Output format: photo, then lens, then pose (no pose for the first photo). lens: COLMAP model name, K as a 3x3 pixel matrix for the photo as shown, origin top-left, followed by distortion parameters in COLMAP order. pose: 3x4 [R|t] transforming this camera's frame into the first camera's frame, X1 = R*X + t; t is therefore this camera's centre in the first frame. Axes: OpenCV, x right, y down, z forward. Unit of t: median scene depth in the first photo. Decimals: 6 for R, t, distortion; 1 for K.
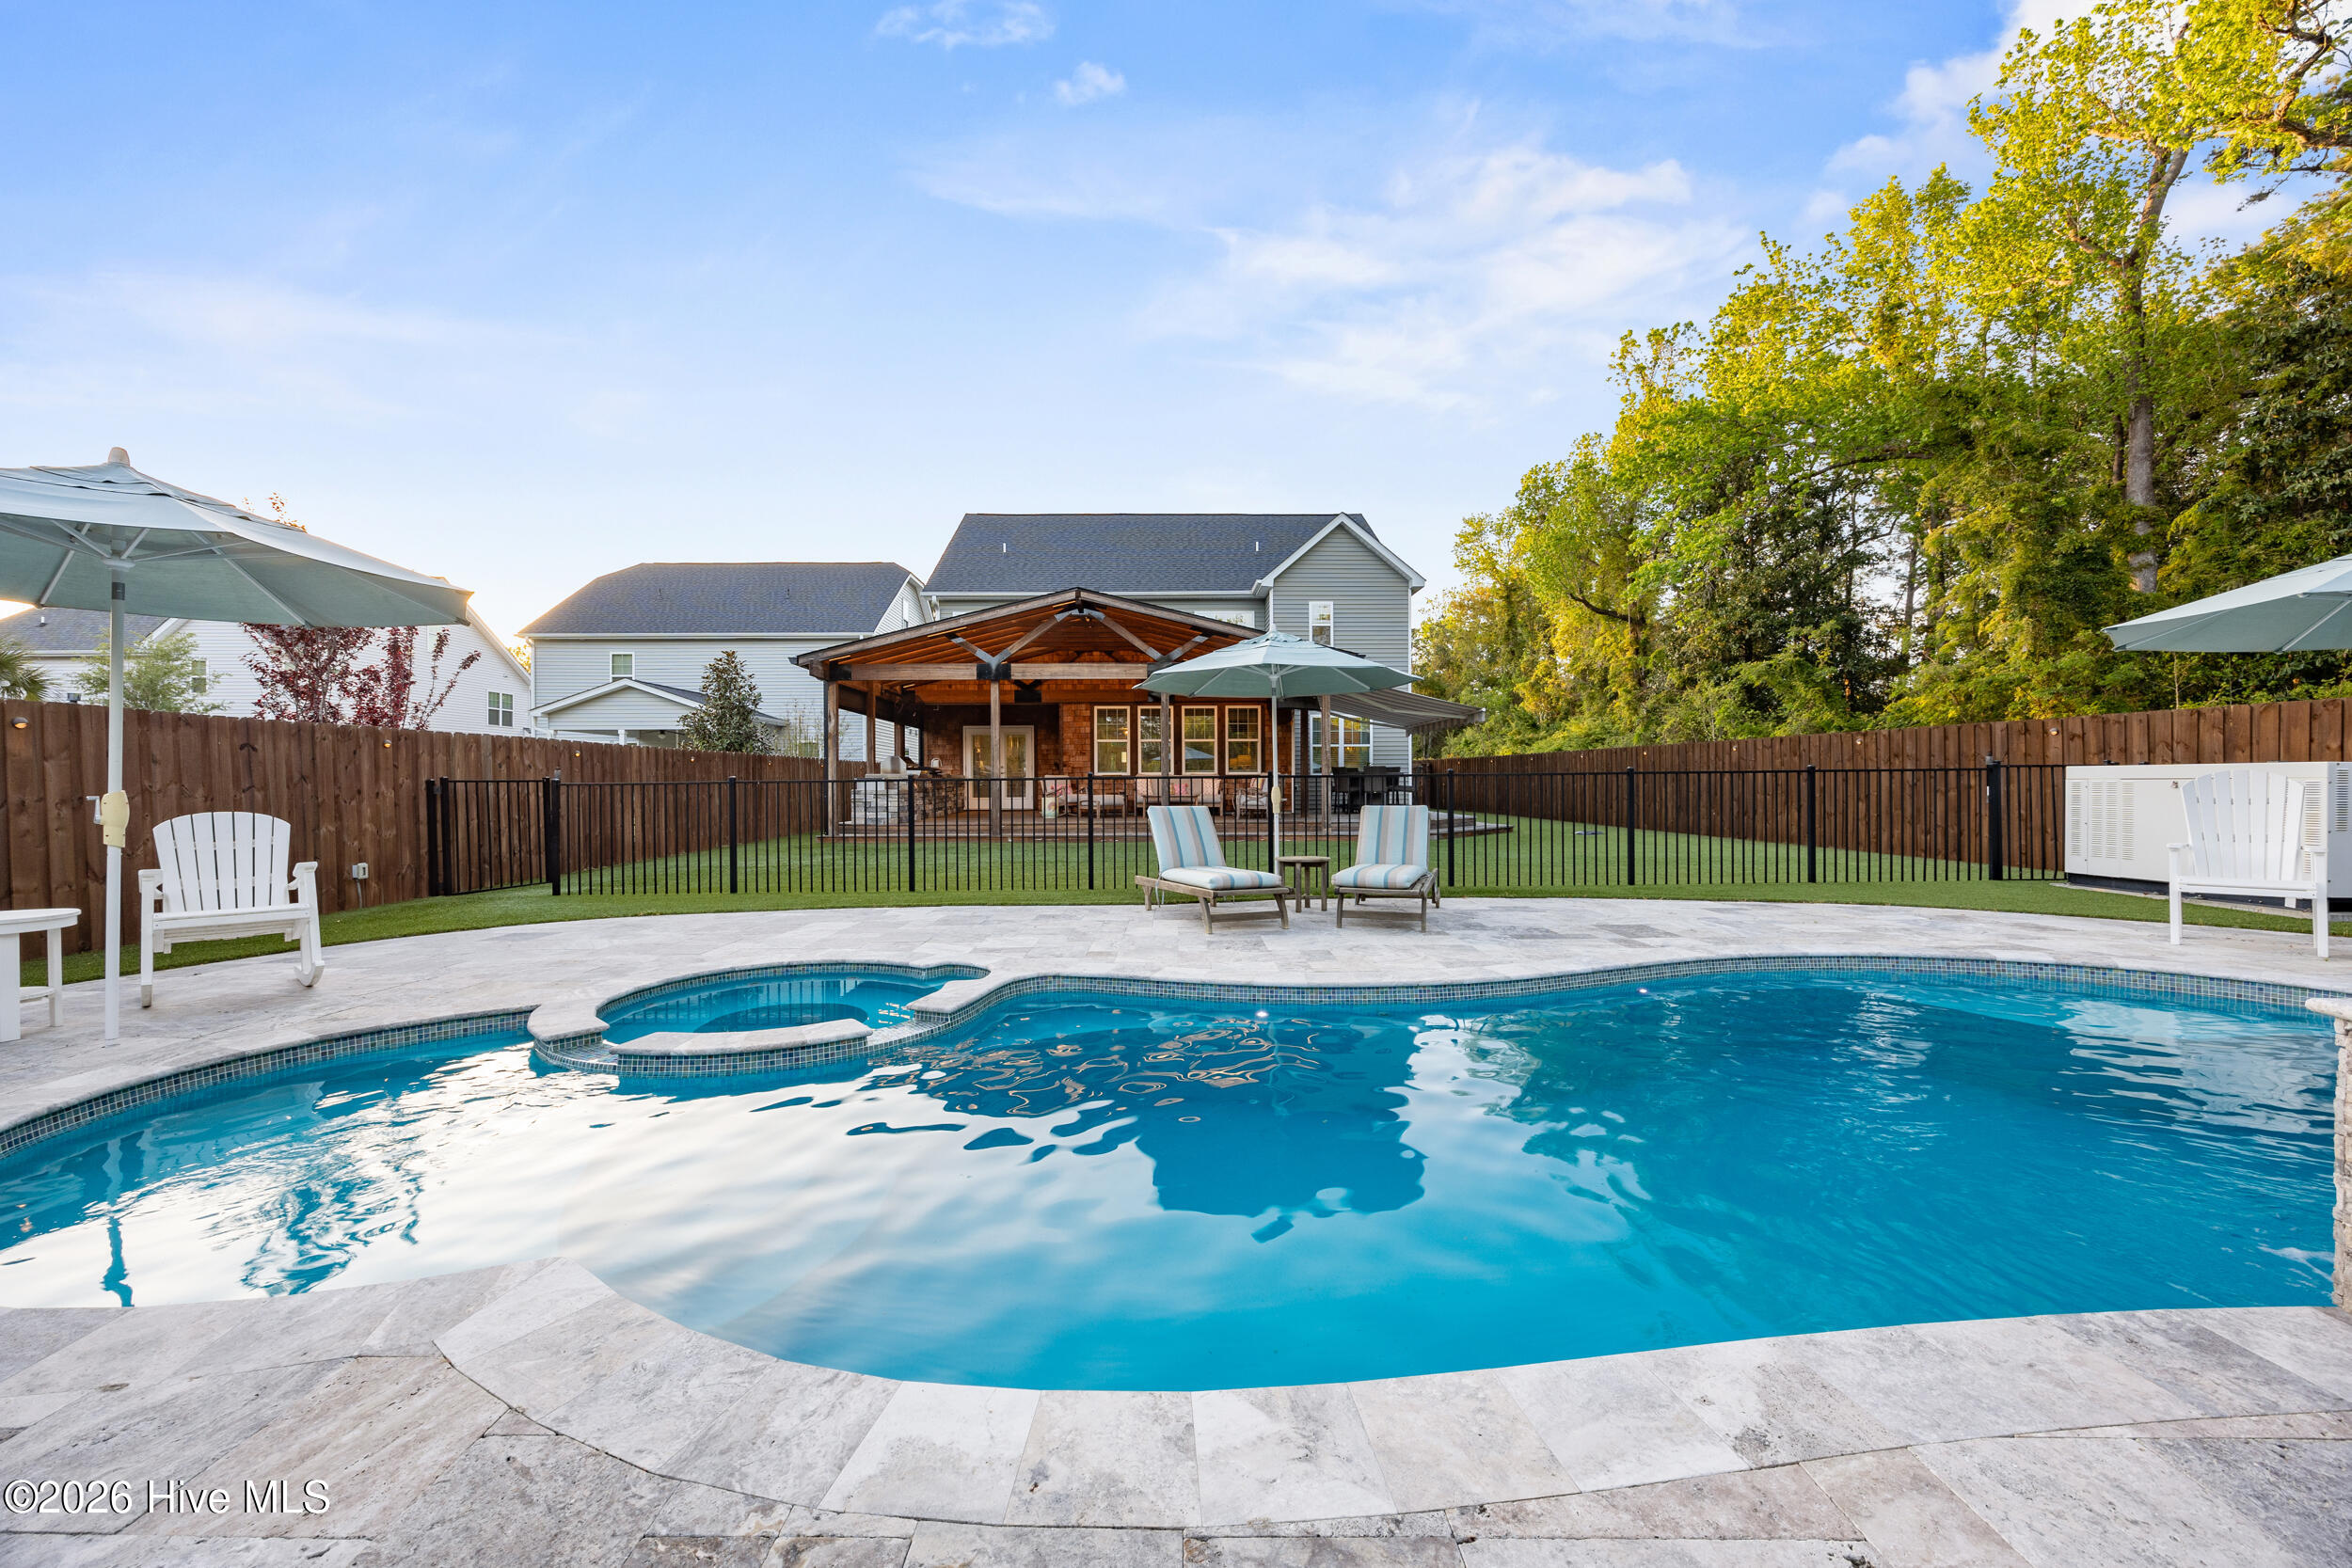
lens RADIAL K [[912.3, 0, 1175.3], [0, 912.3, 788.1], [0, 0, 1]] dist [-0.002807, 0.000141]
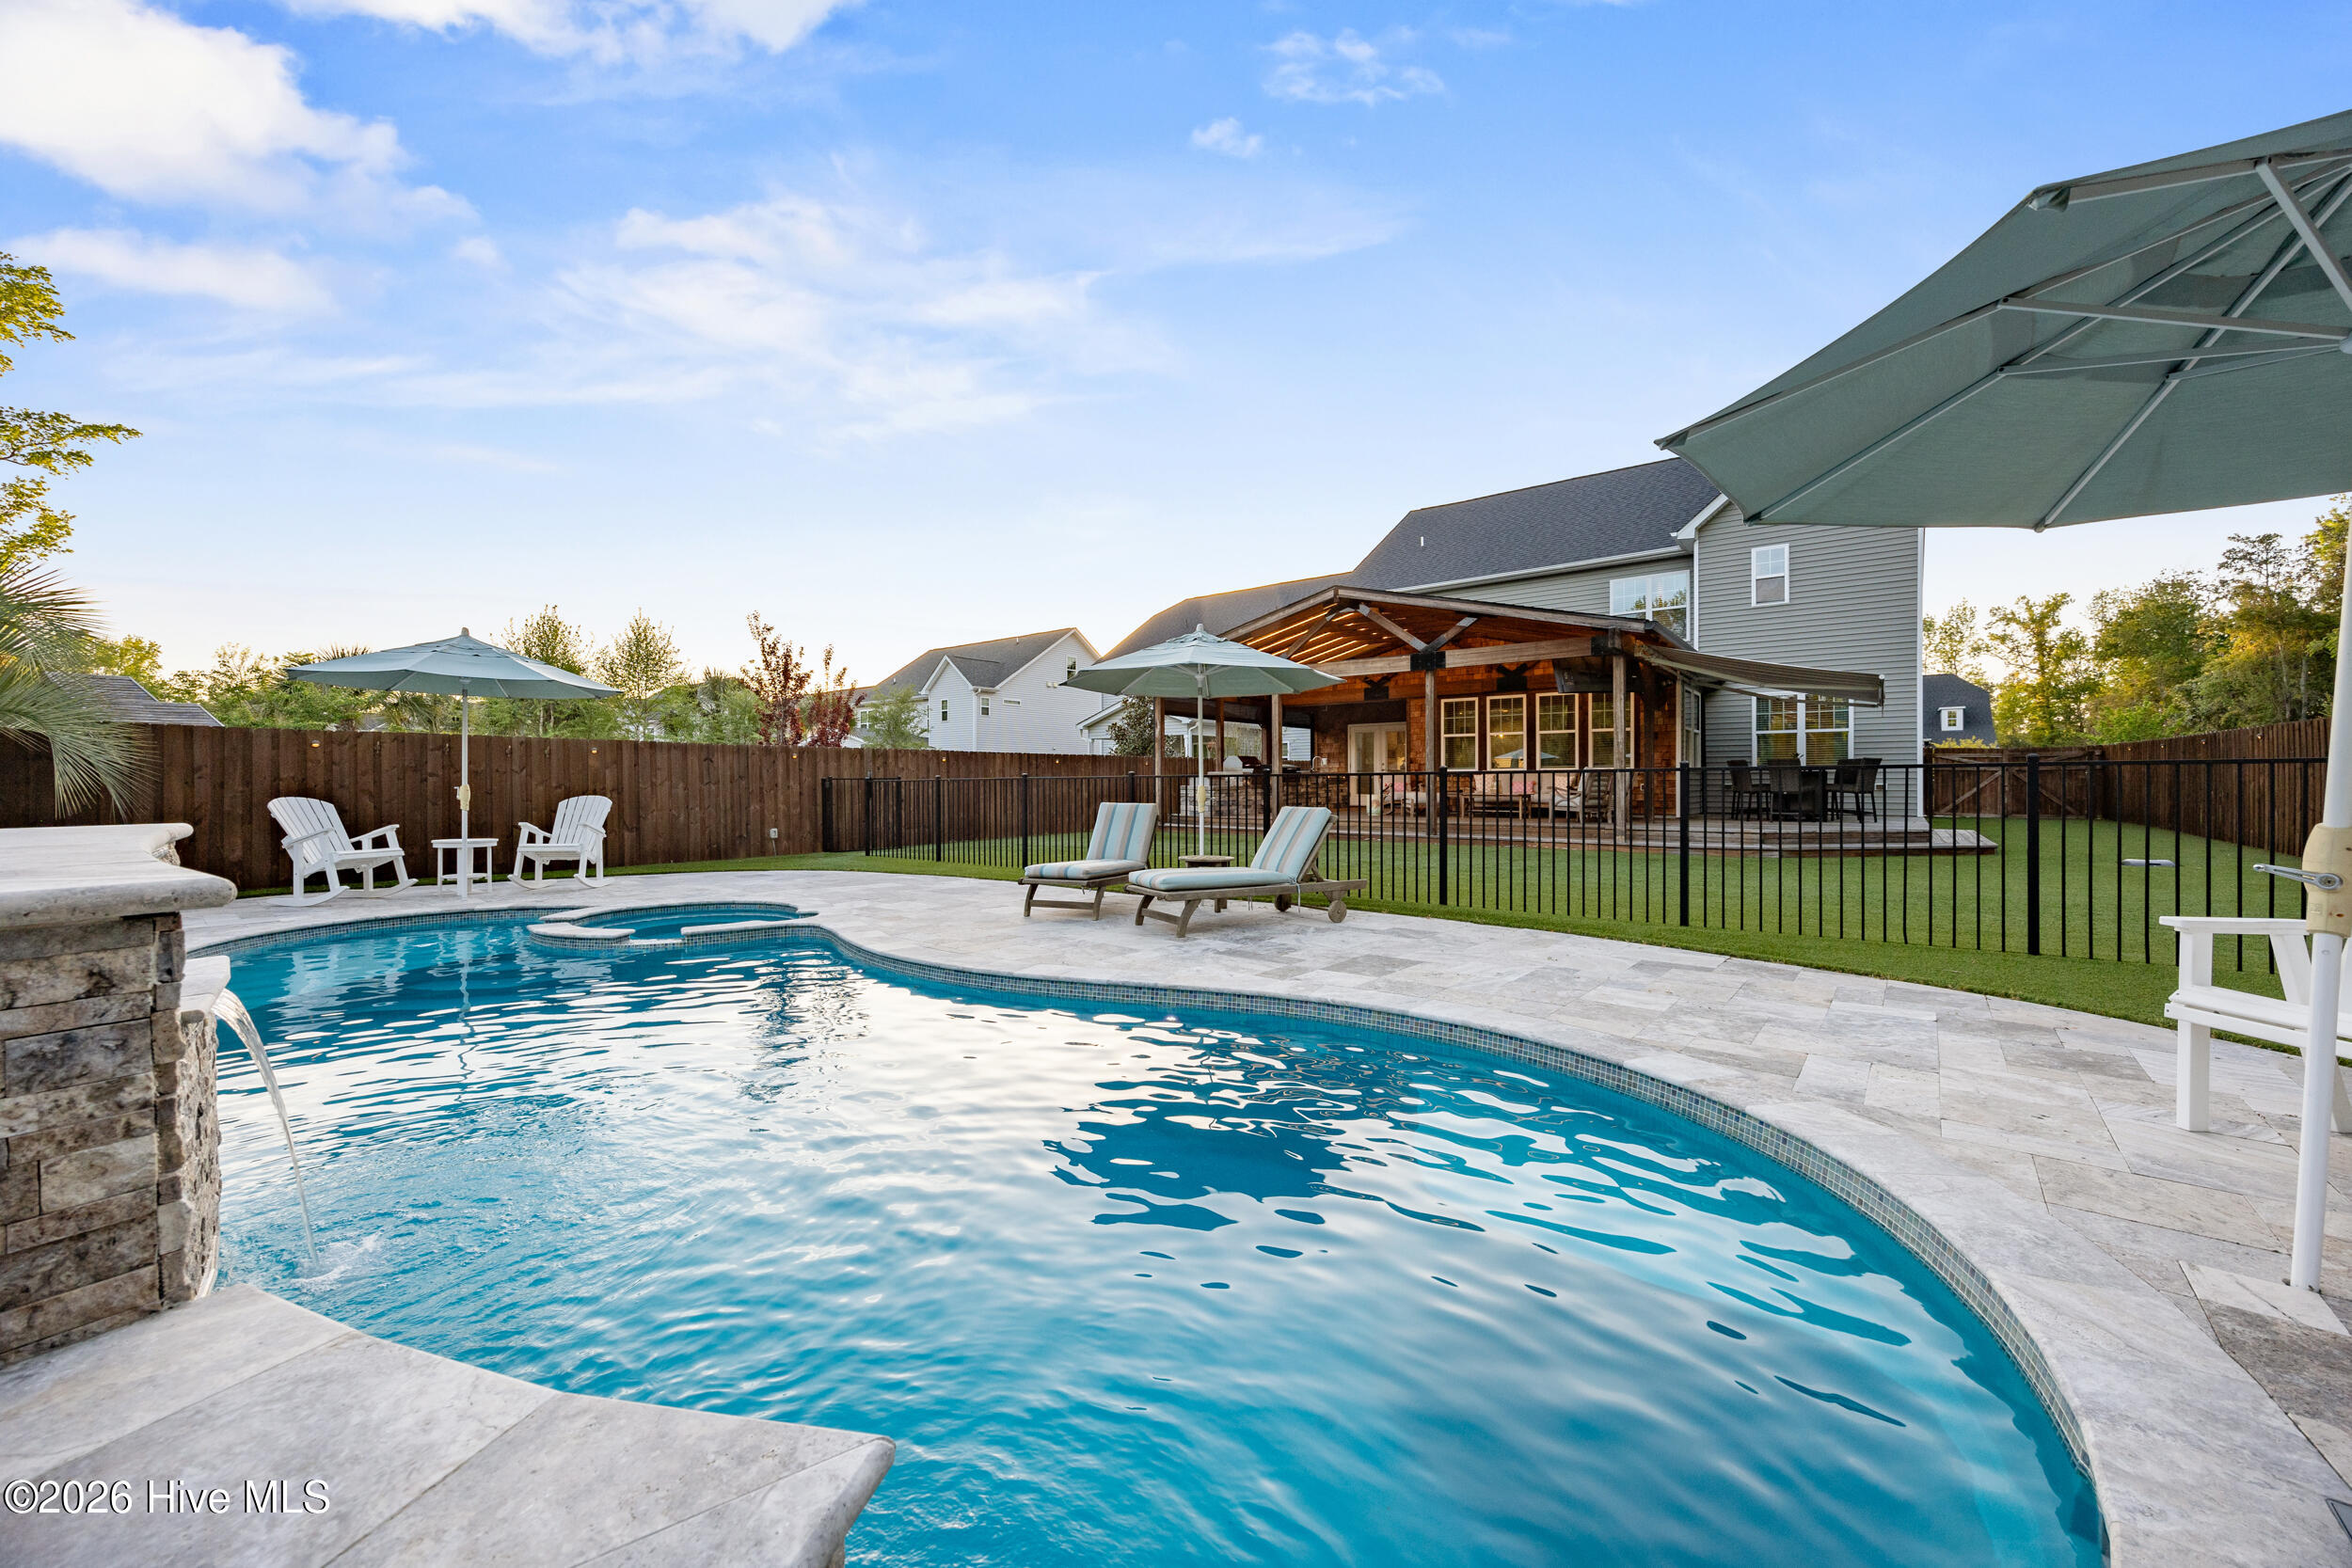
lens RADIAL K [[912.3, 0, 1175.3], [0, 912.3, 788.1], [0, 0, 1]] dist [-0.002807, 0.000141]
pose [[0.757736, 0.007111, -0.652523, 0.586504], [-0.004022, 0.999973, 0.006227, -0.003517], [0.652549, -0.002094, 0.757744, 0.171808]]
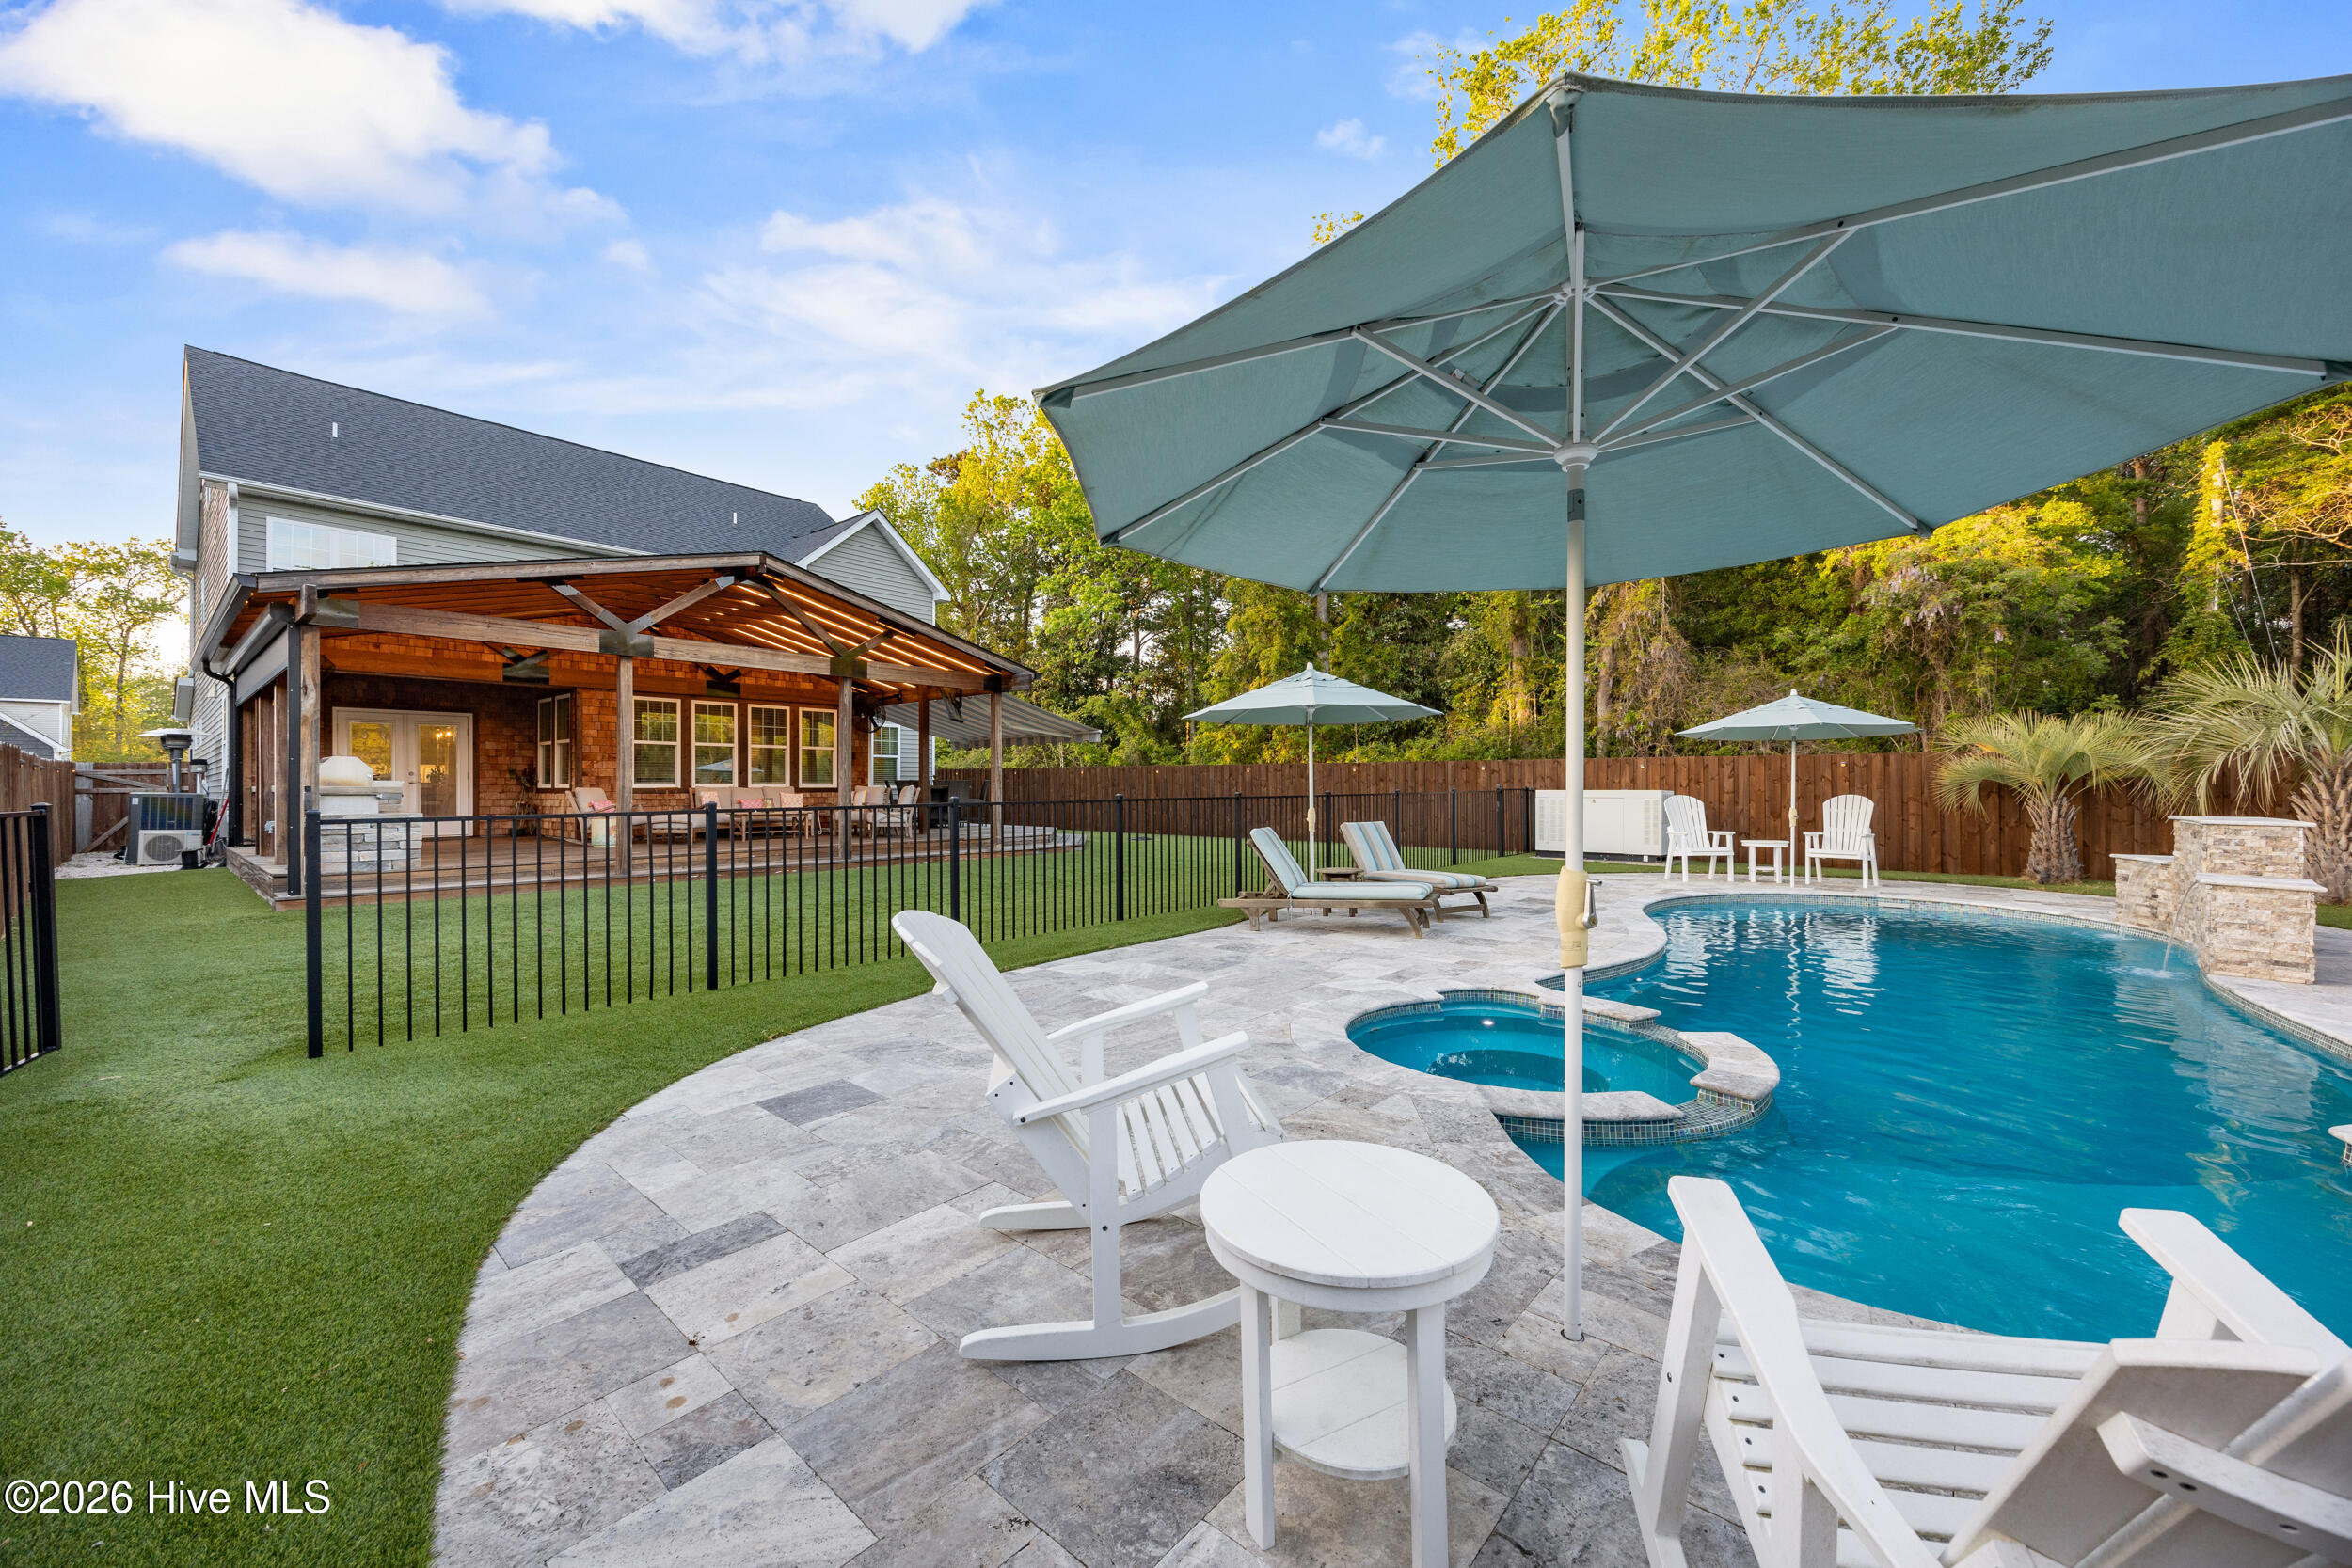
lens RADIAL K [[912.3, 0, 1175.3], [0, 912.3, 788.1], [0, 0, 1]] dist [-0.002807, 0.000141]
pose [[0.643977, 0.002719, 0.765040, -0.672431], [0.001856, 0.999985, -0.005116, -0.016331], [-0.765043, 0.004714, 0.643962, 0.316850]]
